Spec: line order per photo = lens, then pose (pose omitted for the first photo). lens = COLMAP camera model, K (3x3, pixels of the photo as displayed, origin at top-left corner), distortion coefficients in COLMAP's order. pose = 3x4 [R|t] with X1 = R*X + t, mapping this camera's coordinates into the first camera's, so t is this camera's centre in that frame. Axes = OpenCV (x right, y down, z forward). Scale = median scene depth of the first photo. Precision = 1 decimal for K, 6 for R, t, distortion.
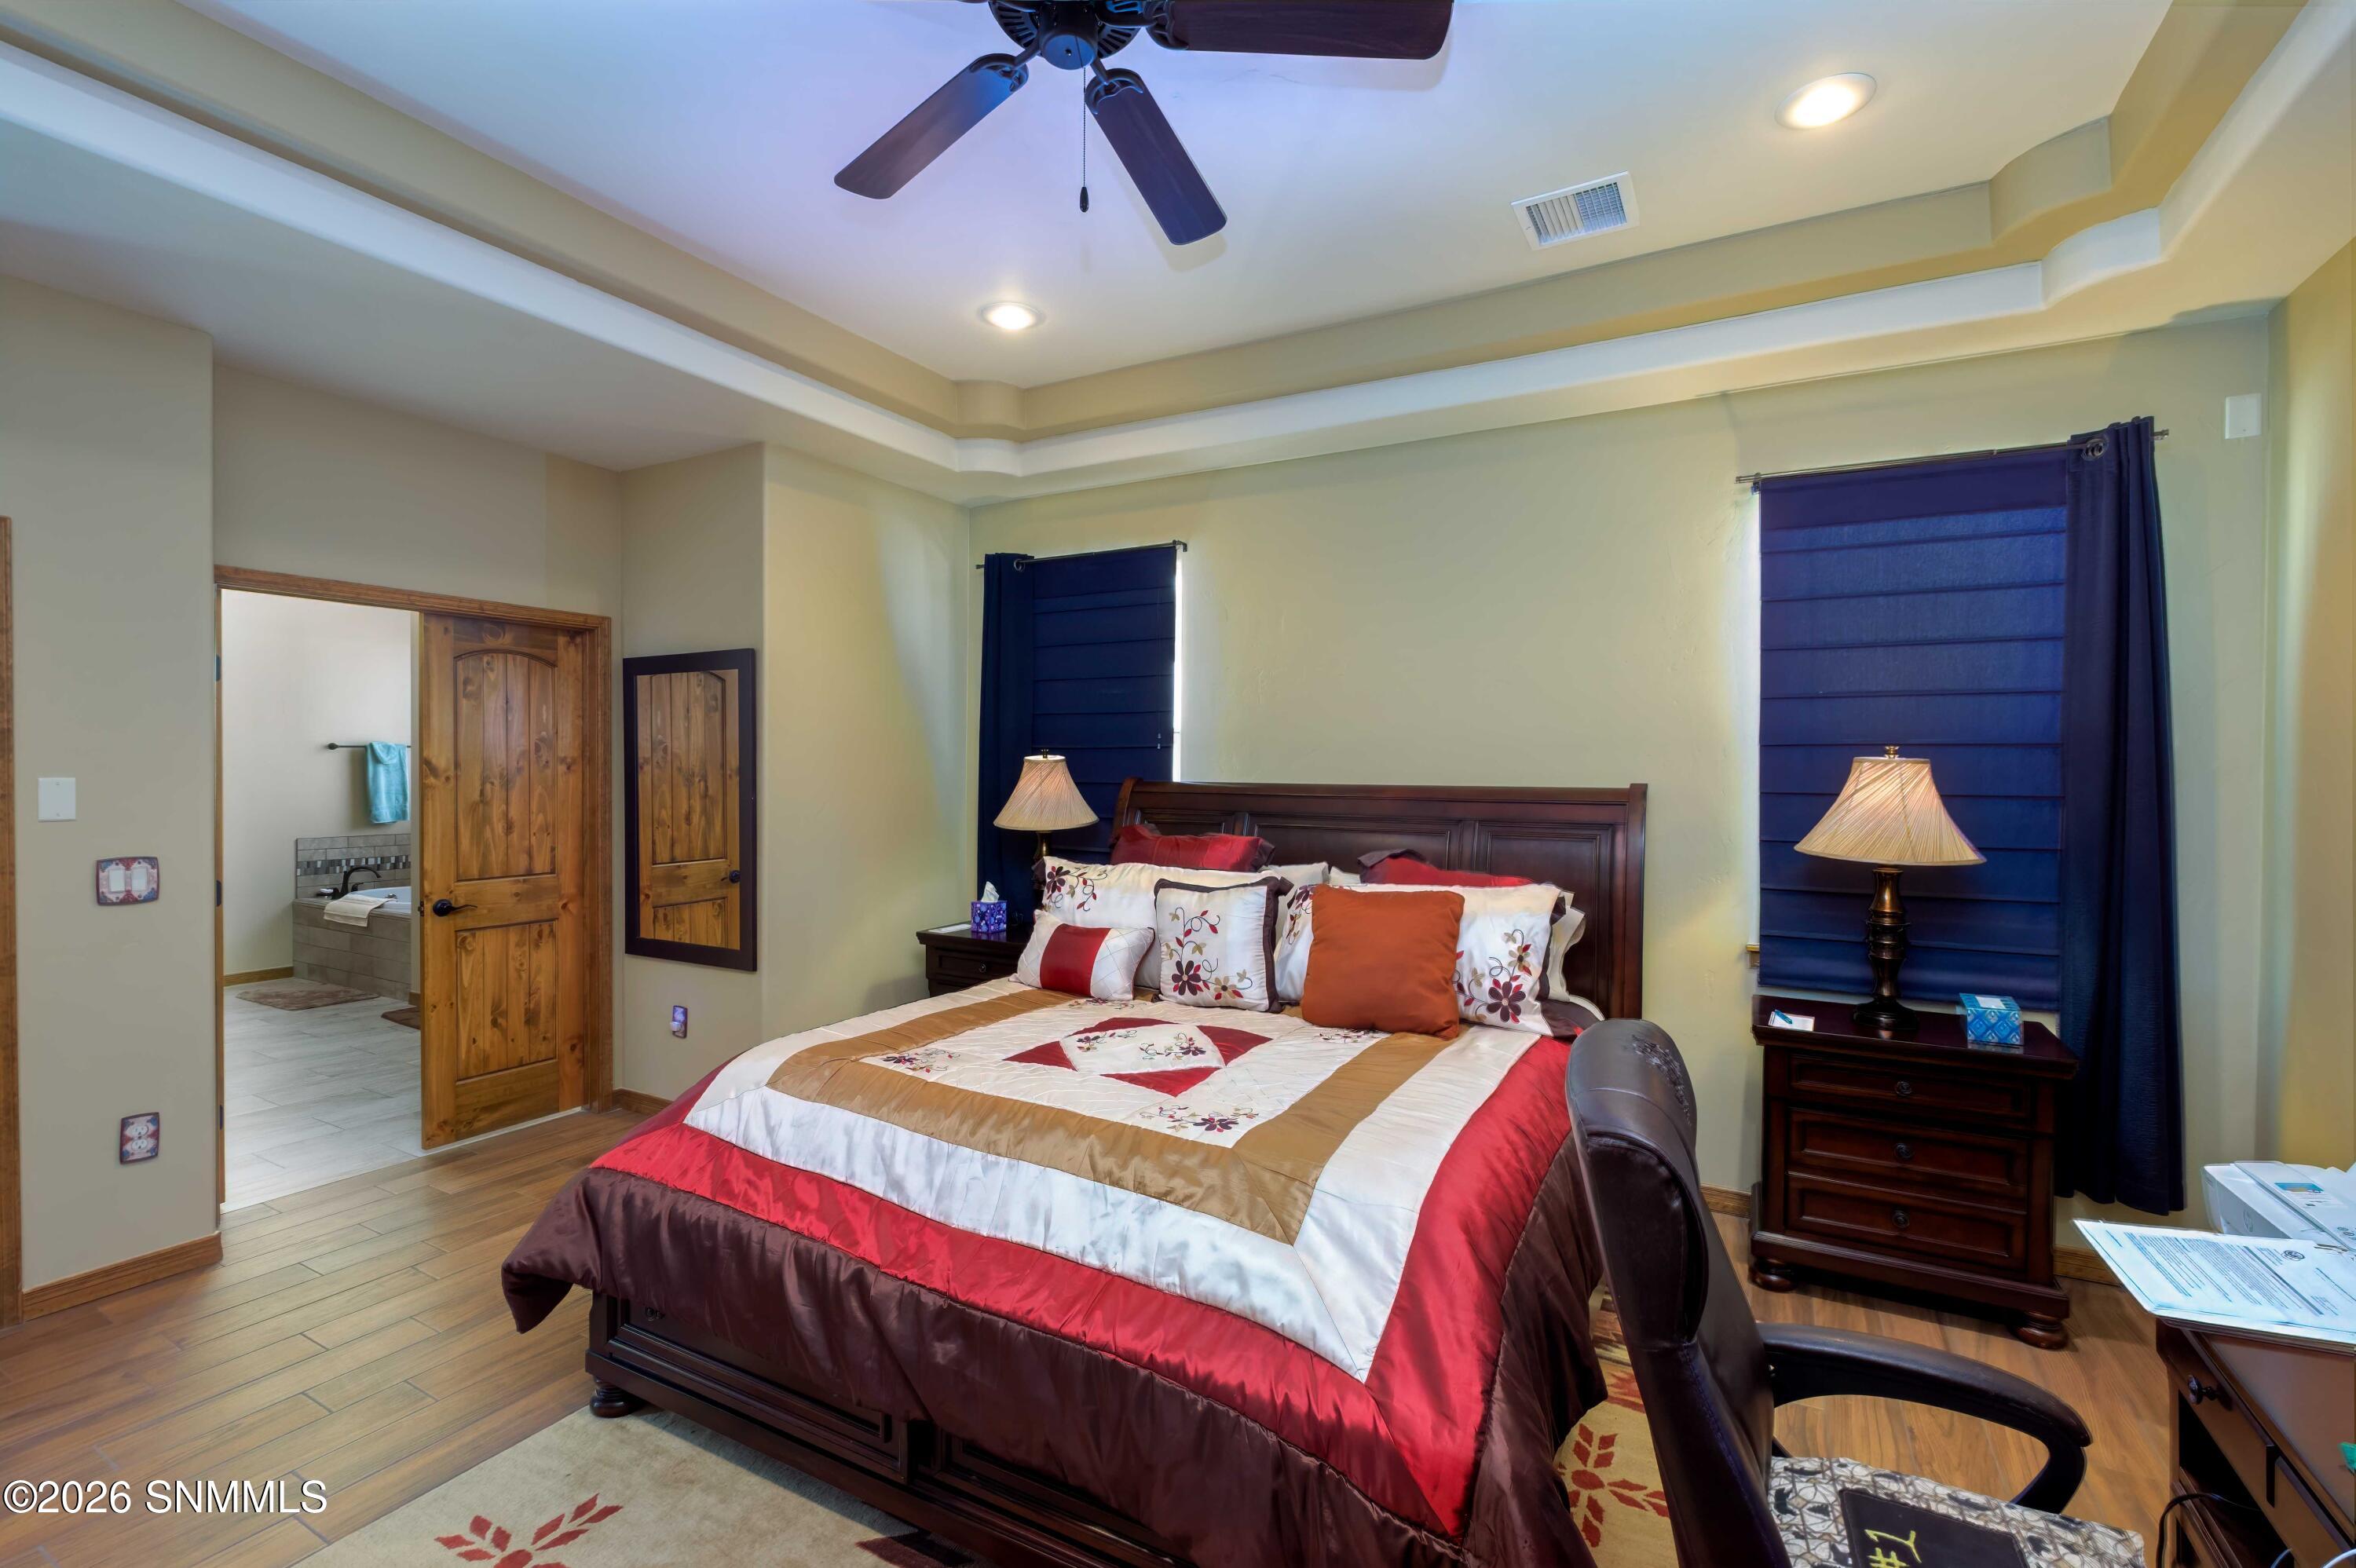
lens RADIAL K [[1025.2, 0, 1180.7], [0, 1025.2, 779.7], [0, 0, 1]] dist [0.007733, -0.005847]
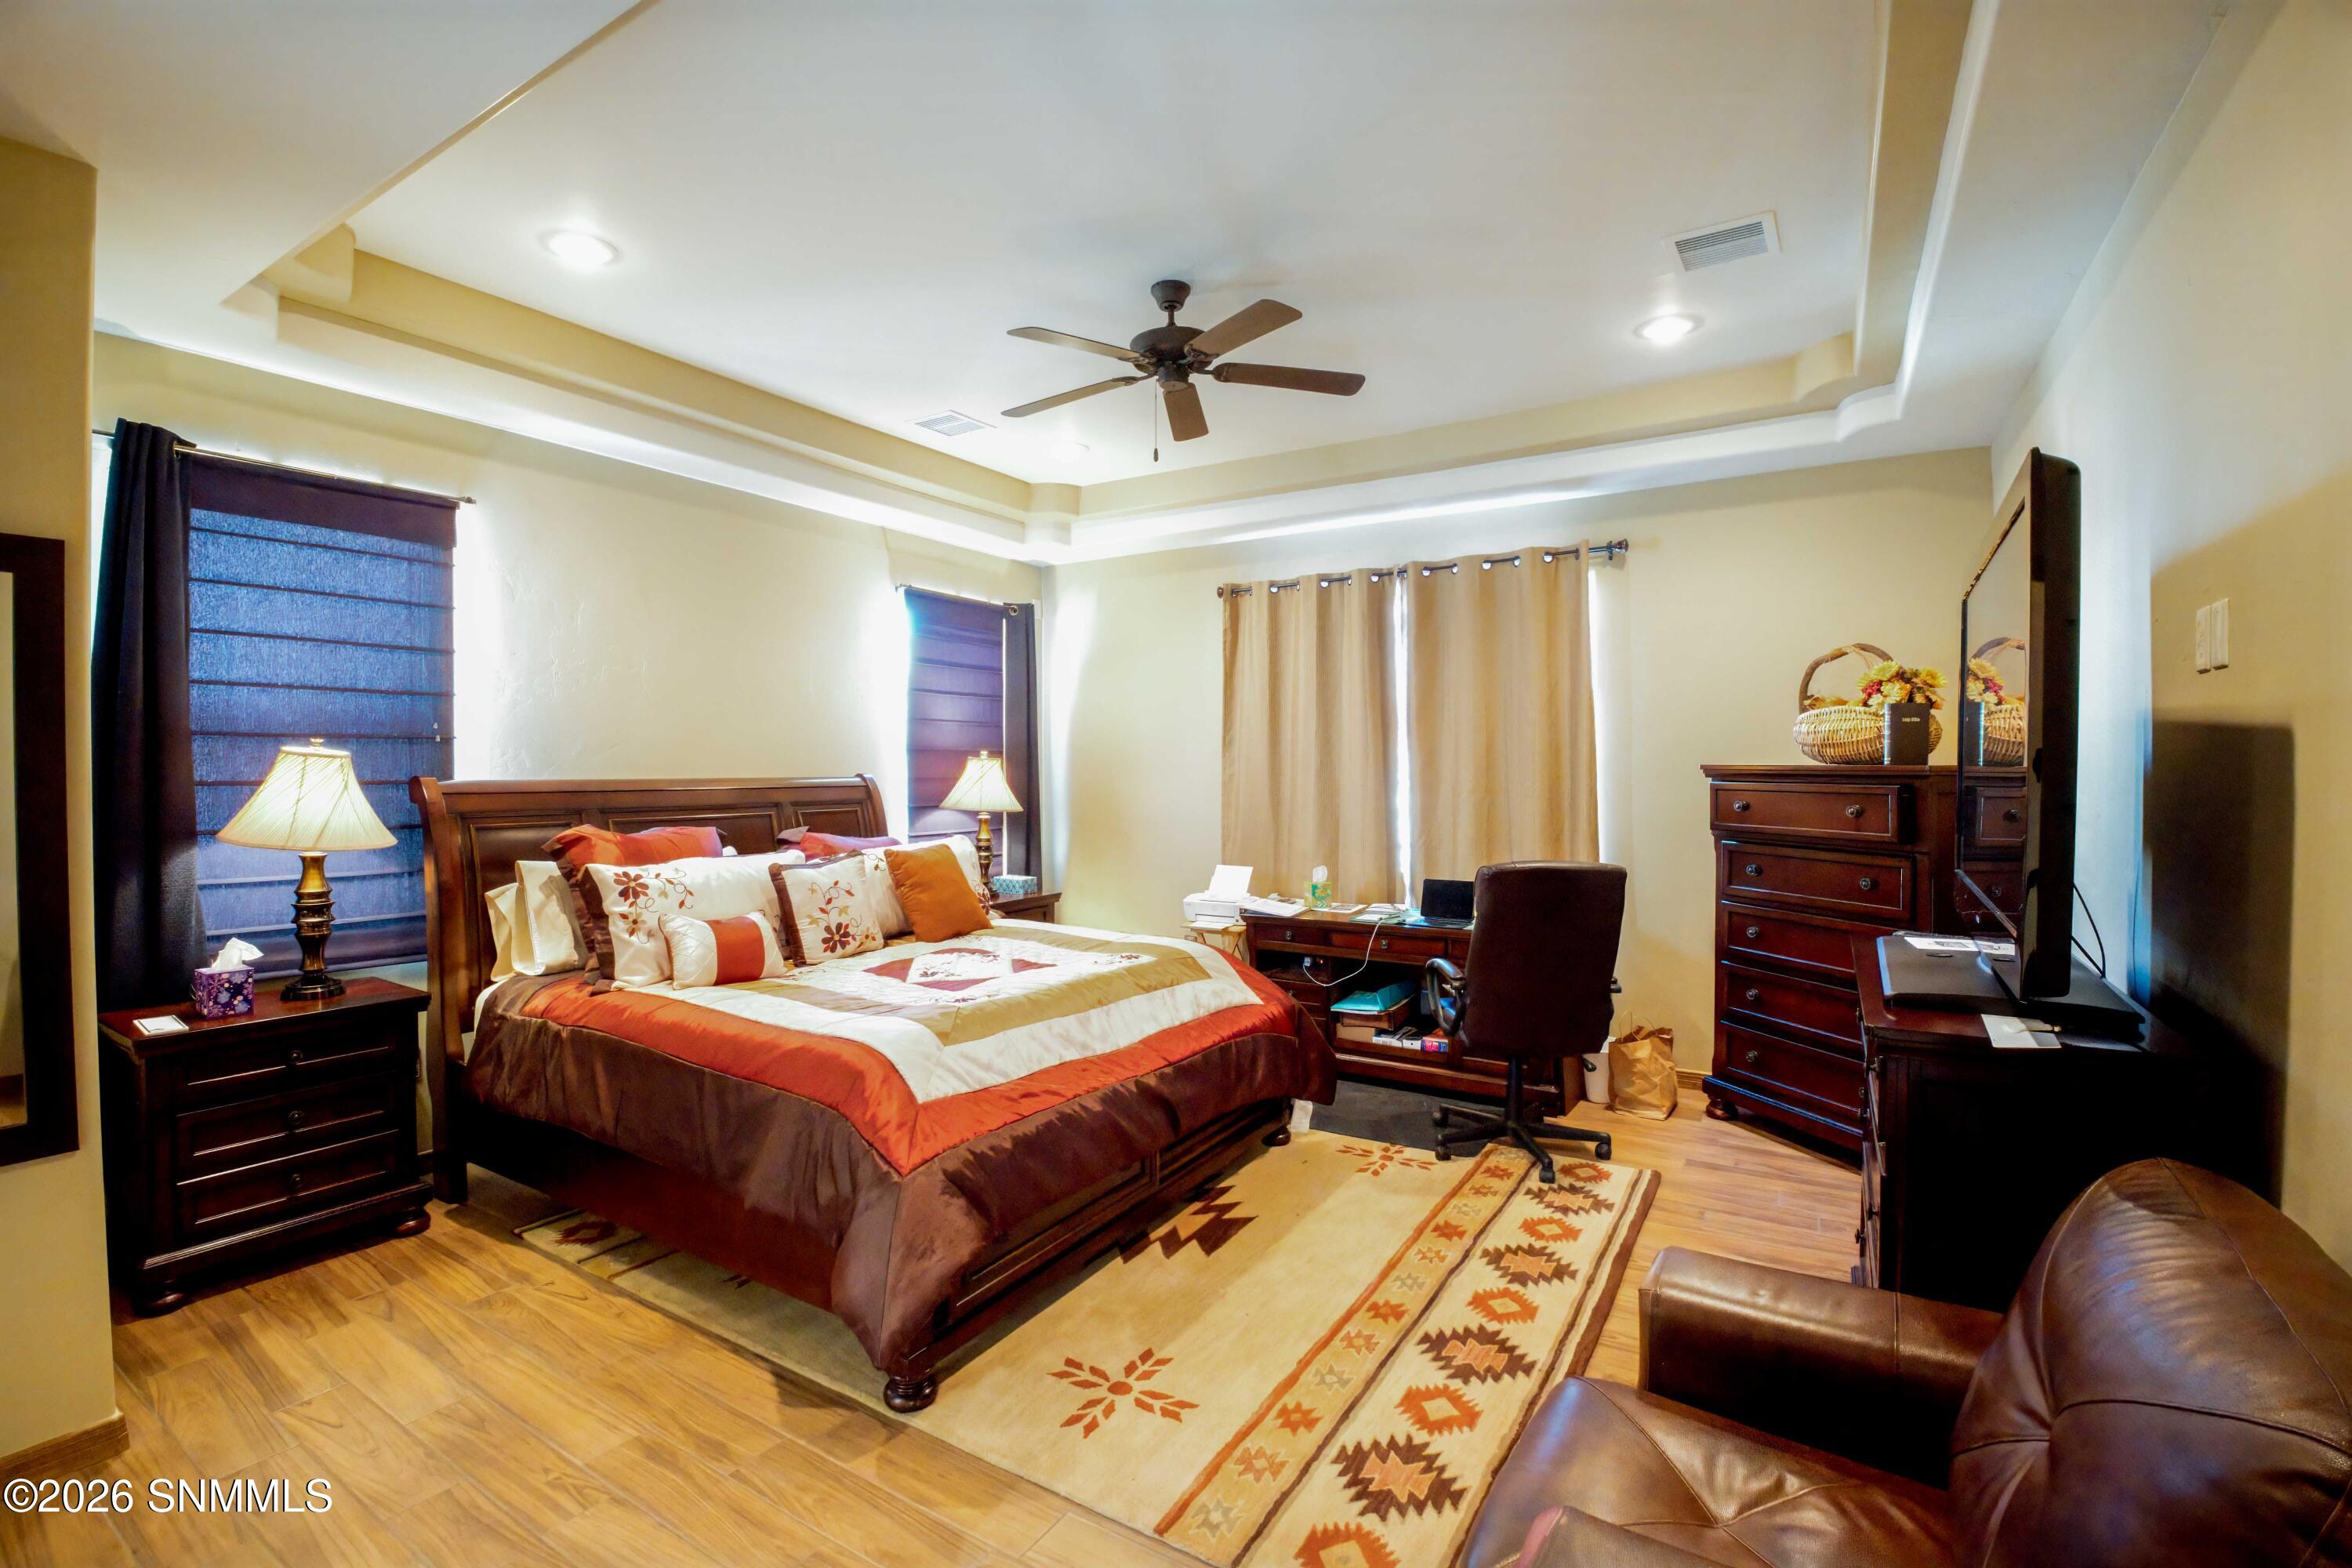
lens RADIAL K [[1023.6, 0, 1178.7], [0, 1023.6, 779.7], [0, 0, 1]] dist [0.007733, -0.005847]
pose [[0.063680, -0.021737, 0.997734, -1.143721], [0.010912, 0.999718, 0.021084, -0.013930], [-0.997911, 0.009545, 0.063899, 0.503314]]
